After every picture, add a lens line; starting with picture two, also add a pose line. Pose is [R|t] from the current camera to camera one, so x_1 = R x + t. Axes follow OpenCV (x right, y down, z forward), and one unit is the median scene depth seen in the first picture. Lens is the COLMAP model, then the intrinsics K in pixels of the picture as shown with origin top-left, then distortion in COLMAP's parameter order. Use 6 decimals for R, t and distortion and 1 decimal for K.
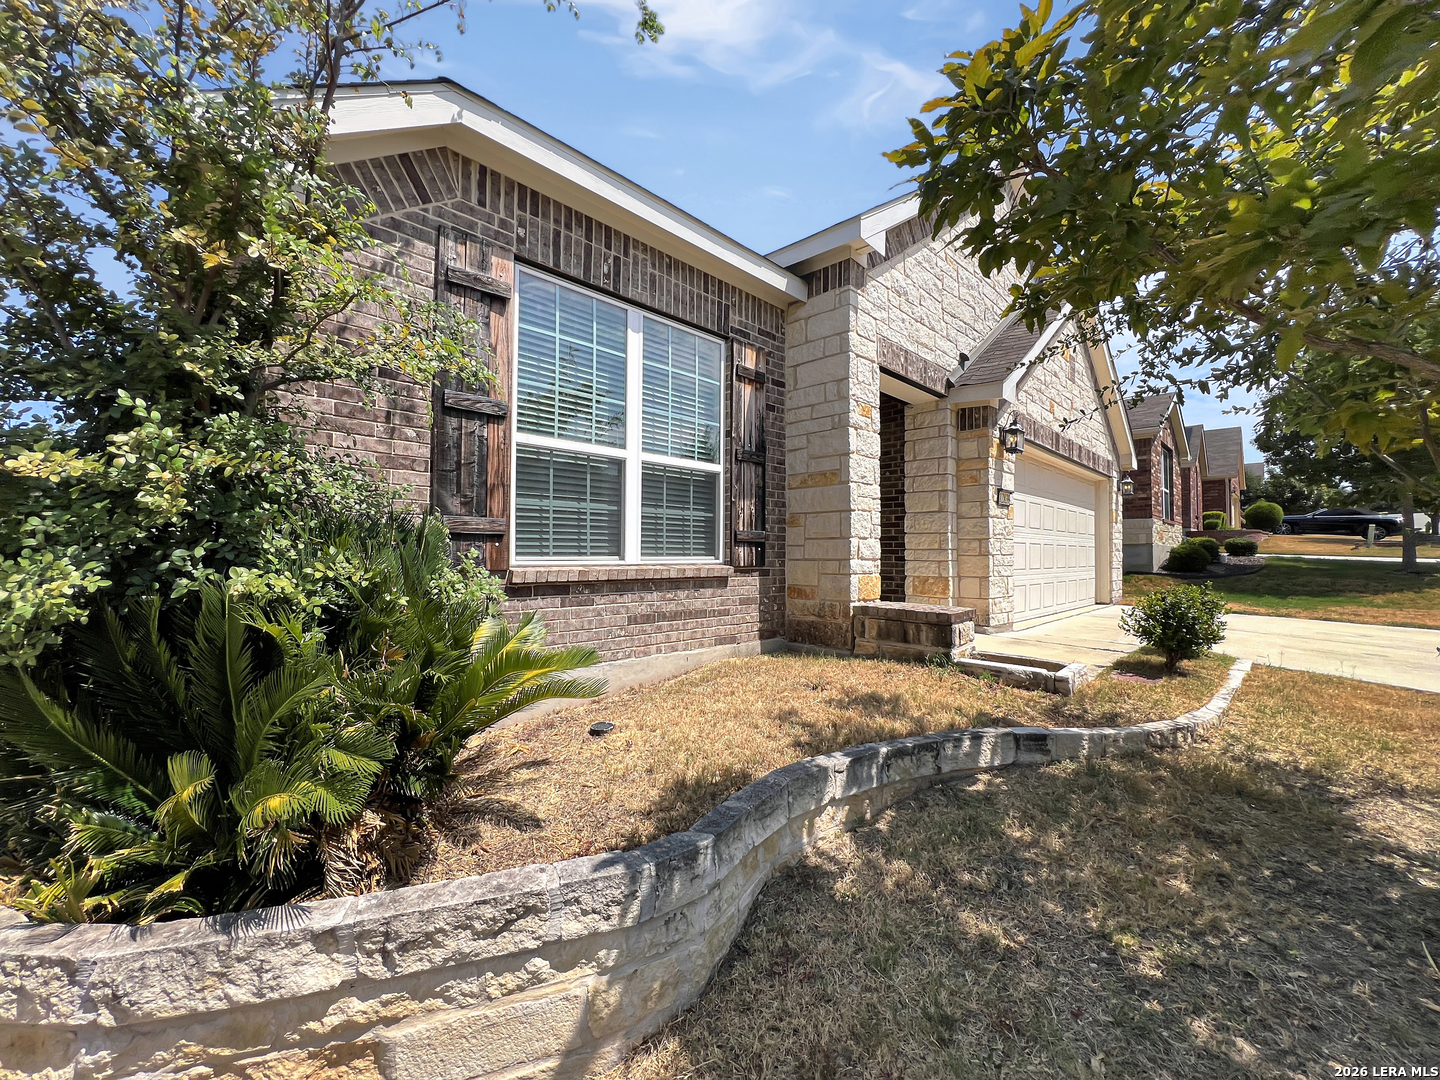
lens RADIAL K [[575.4, 0, 719.3], [0, 575.4, 533.0], [0, 0, 1]] dist [-0.002194, 0.000018]
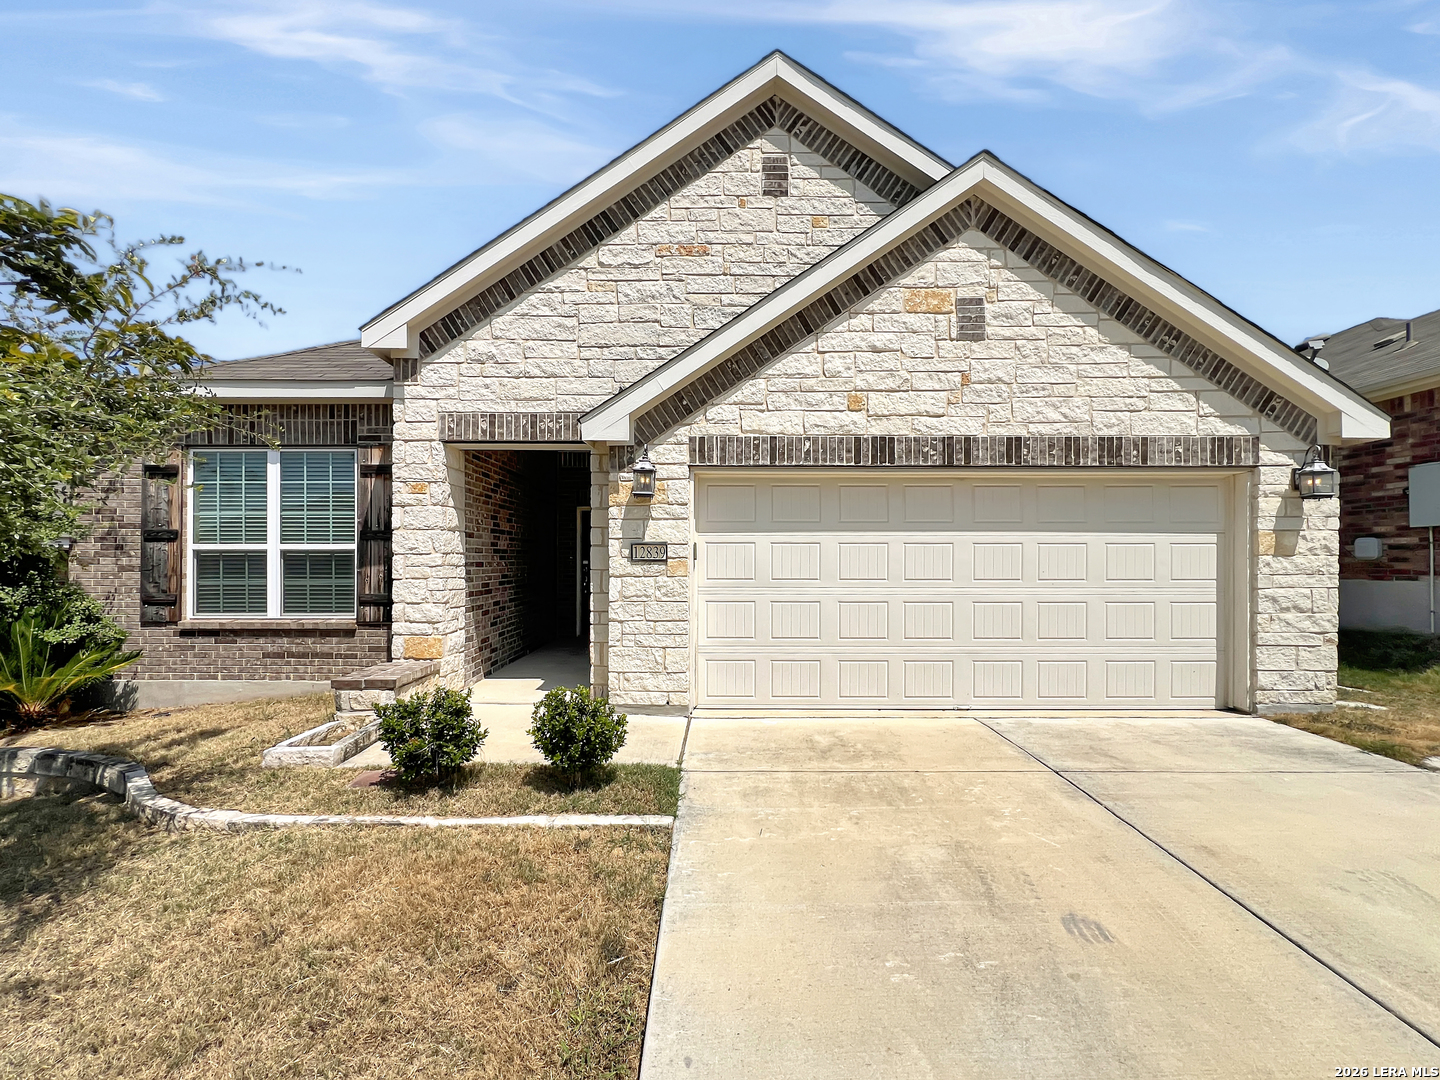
lens RADIAL K [[575.4, 0, 722.8], [0, 575.4, 550.2], [0, 0, 1]] dist [-0.002194, 0.000018]
pose [[0.711583, -0.017053, -0.702395, 1.686680], [0.028643, 0.999578, 0.004750, -0.094993], [0.702018, -0.023498, 0.711771, 0.724198]]
